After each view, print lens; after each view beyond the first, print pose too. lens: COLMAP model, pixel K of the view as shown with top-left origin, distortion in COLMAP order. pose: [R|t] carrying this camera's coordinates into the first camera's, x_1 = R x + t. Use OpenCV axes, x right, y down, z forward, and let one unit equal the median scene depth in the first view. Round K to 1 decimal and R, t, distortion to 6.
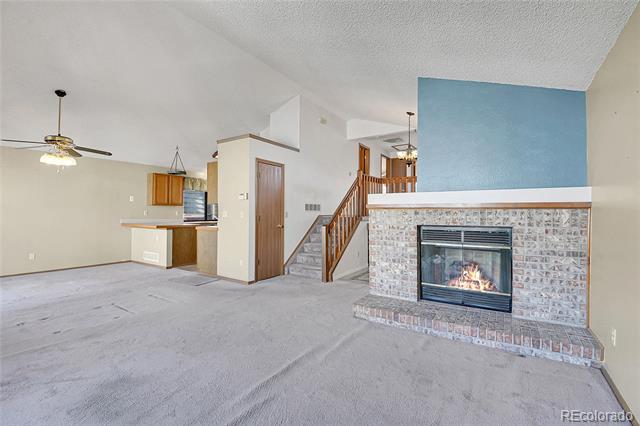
lens RADIAL K [[282.0, 0, 322.8], [0, 282.0, 211.0], [0, 0, 1]] dist [0.009230, -0.023282]
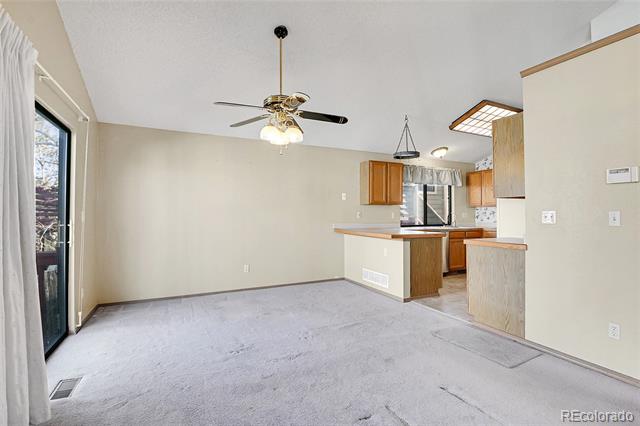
lens RADIAL K [[298.8, 0, 322.6], [0, 298.8, 212.2], [0, 0, 1]] dist [0.019007, -0.029173]
pose [[0.857814, -0.007326, -0.513908, -0.498477], [0.006379, 0.999973, -0.003607, 0.001860], [0.513921, -0.000184, 0.857837, 0.441653]]
